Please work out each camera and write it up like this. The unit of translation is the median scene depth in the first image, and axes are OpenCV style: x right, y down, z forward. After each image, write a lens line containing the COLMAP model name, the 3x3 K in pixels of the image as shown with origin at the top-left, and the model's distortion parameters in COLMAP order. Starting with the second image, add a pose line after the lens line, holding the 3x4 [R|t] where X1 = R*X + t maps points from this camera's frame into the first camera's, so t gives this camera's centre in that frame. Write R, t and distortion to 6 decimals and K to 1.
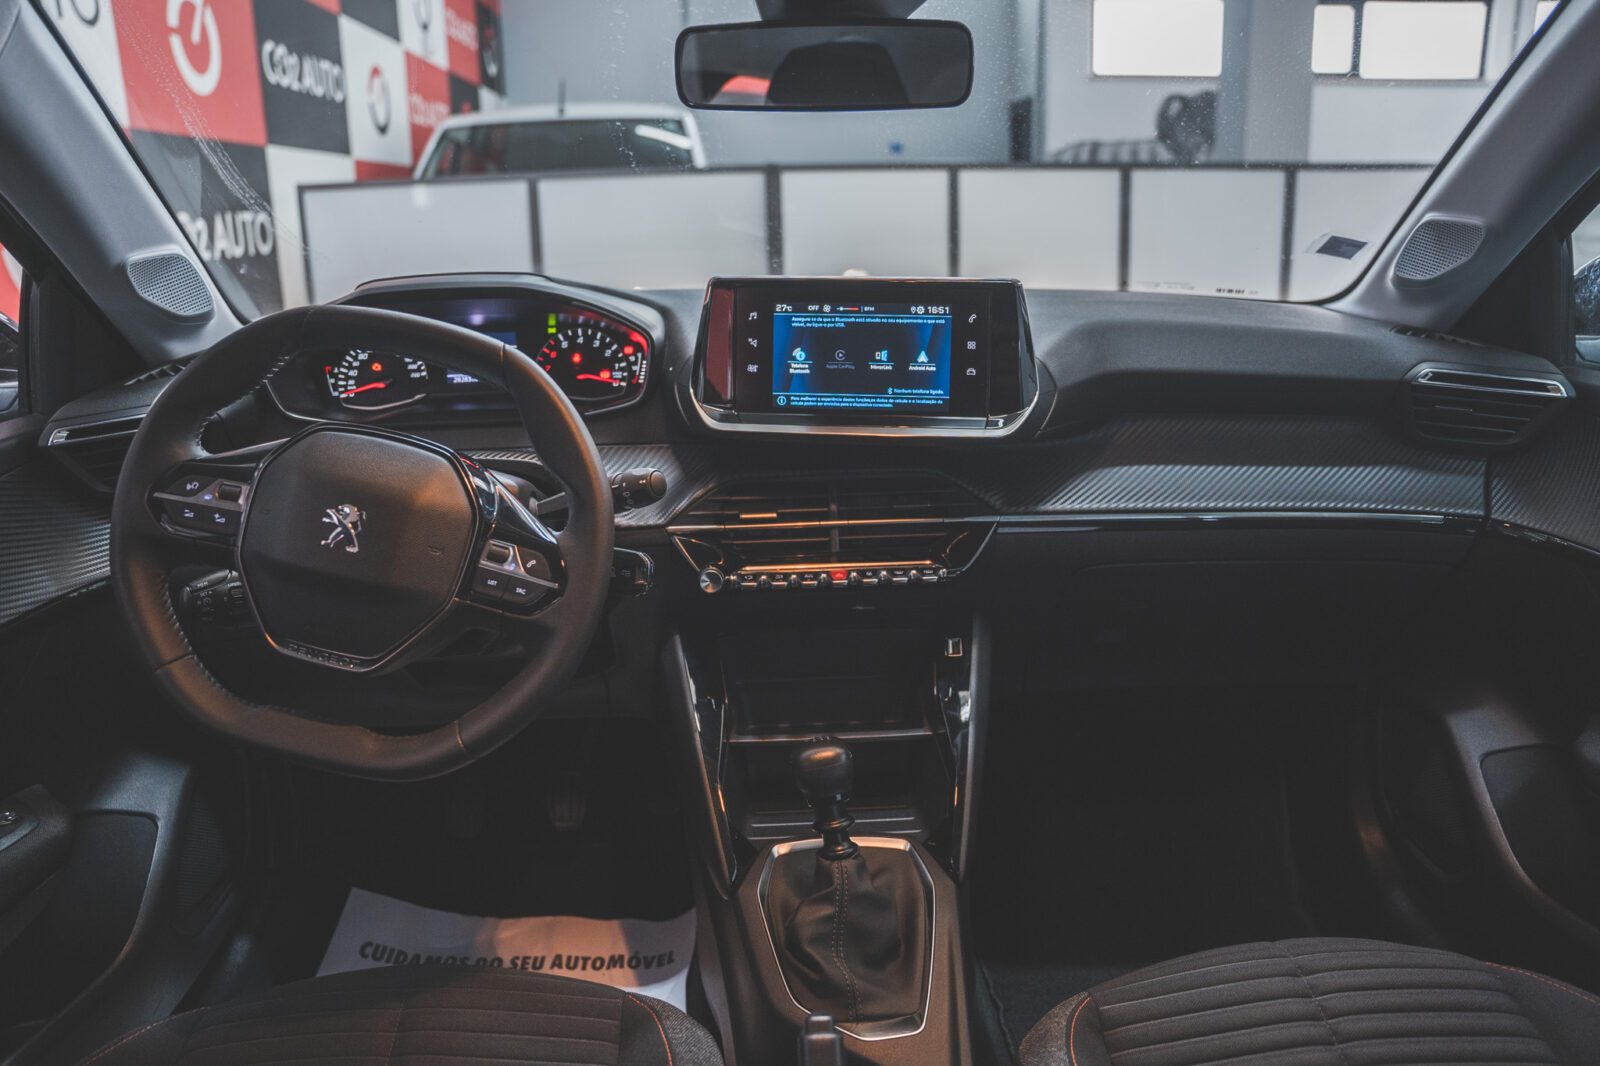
lens RADIAL K [[1175.2, 0, 796.4], [0, 1175.2, 515.1], [0, 0, 1]] dist [-0.166495, 0.130573]
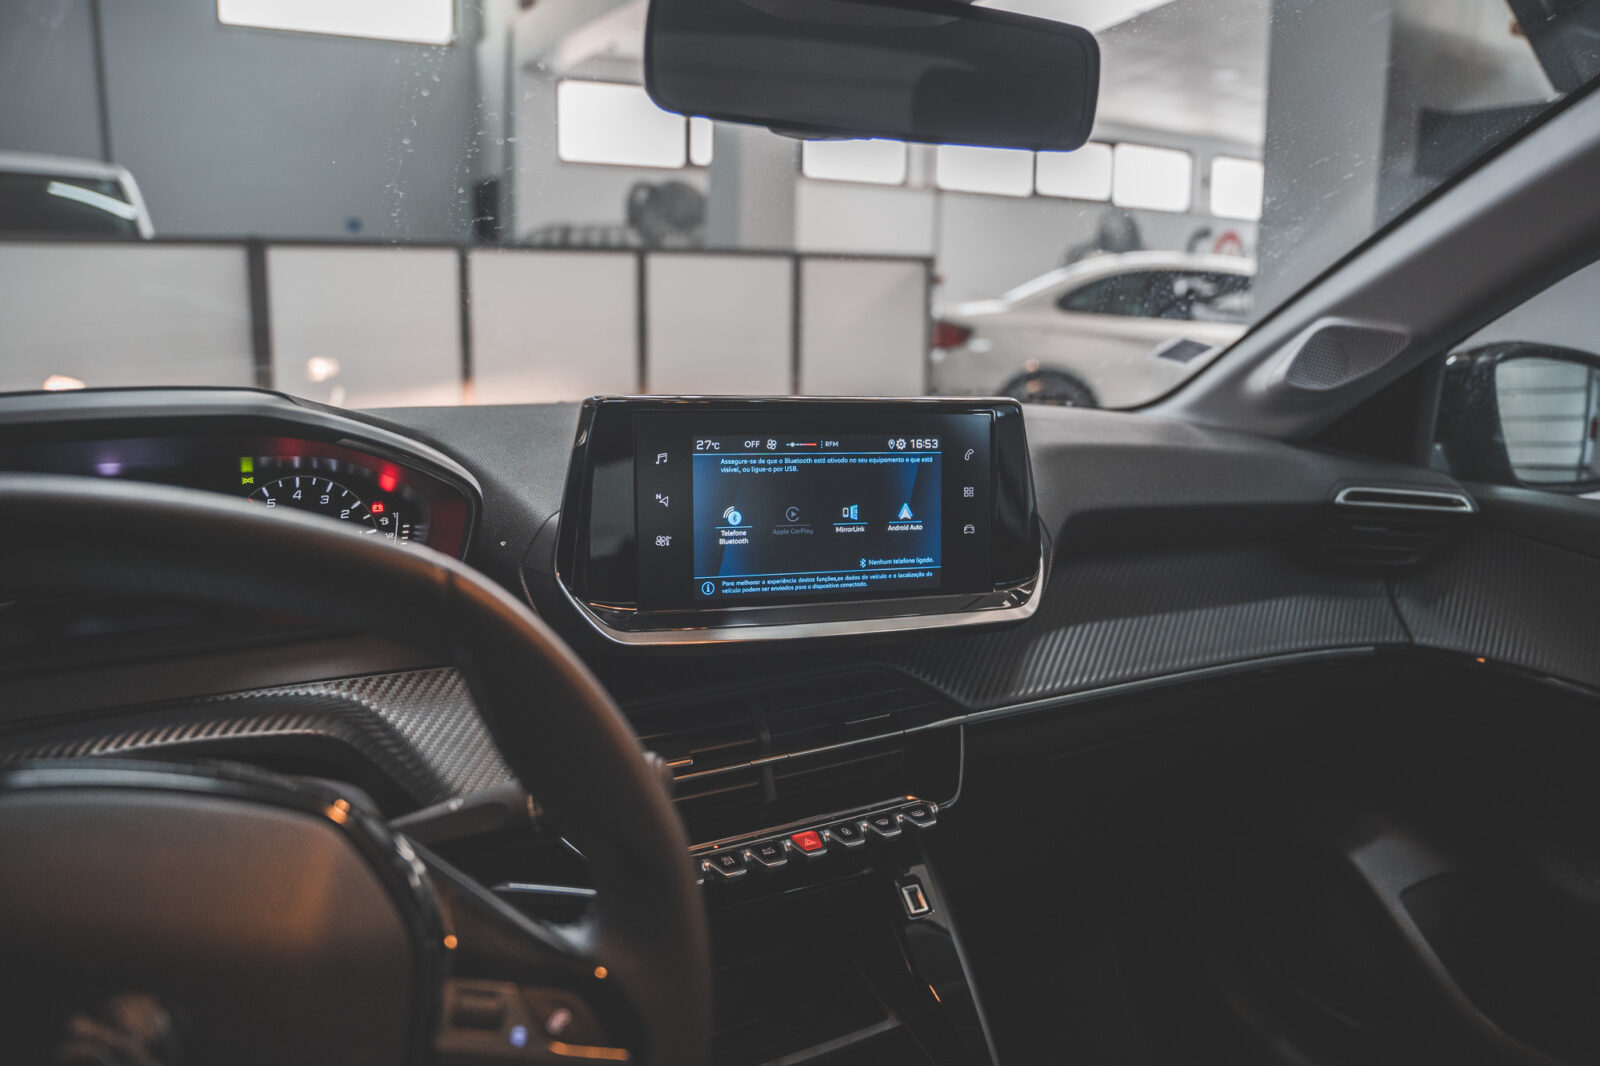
lens RADIAL K [[1175.2, 0, 796.4], [0, 1175.2, 515.1], [0, 0, 1]] dist [-0.166495, 0.130573]
pose [[0.886419, -0.050001, 0.460175, -0.265695], [0.082375, 0.995320, -0.050528, -0.101746], [-0.455495, 0.082696, 0.886389, 0.406765]]
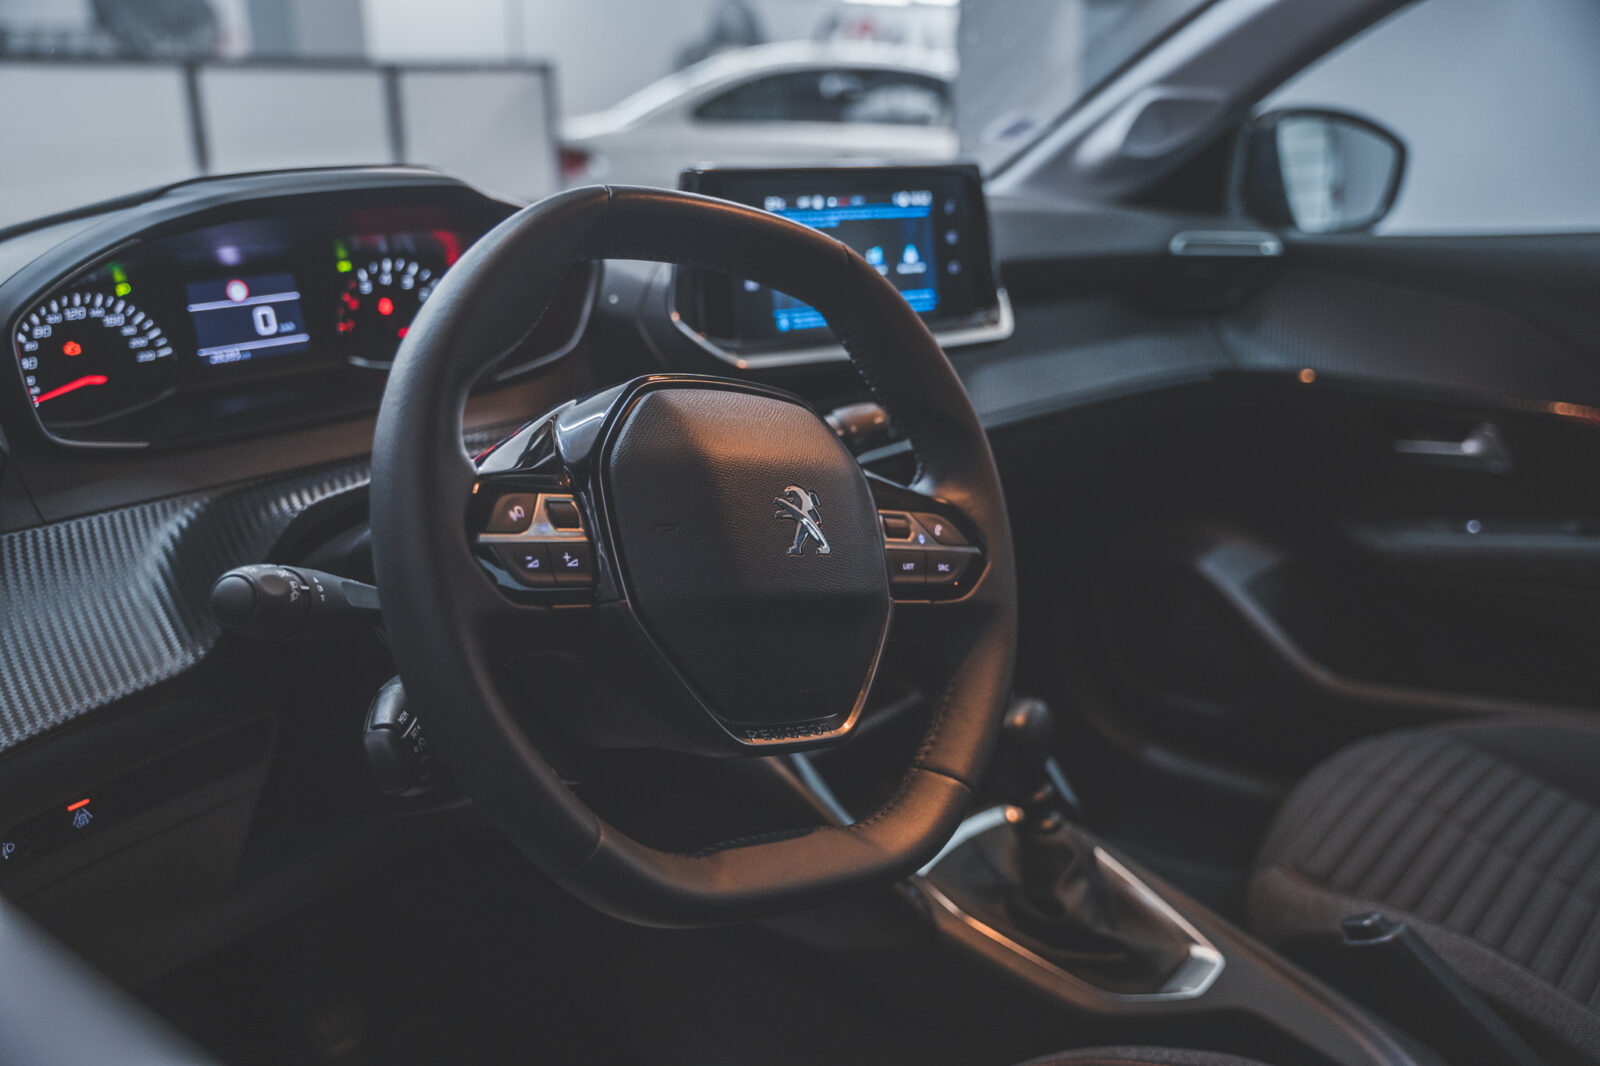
lens RADIAL K [[1505.9, 0, 800.0], [0, 1505.9, 533.0], [0, 0, 1]] dist [-0.128121, 0.346123]
pose [[0.686680, -0.189089, 0.701938, -0.740928], [0.189152, 0.978795, 0.078629, -0.037476], [-0.701921, 0.078780, 0.707885, 0.294916]]
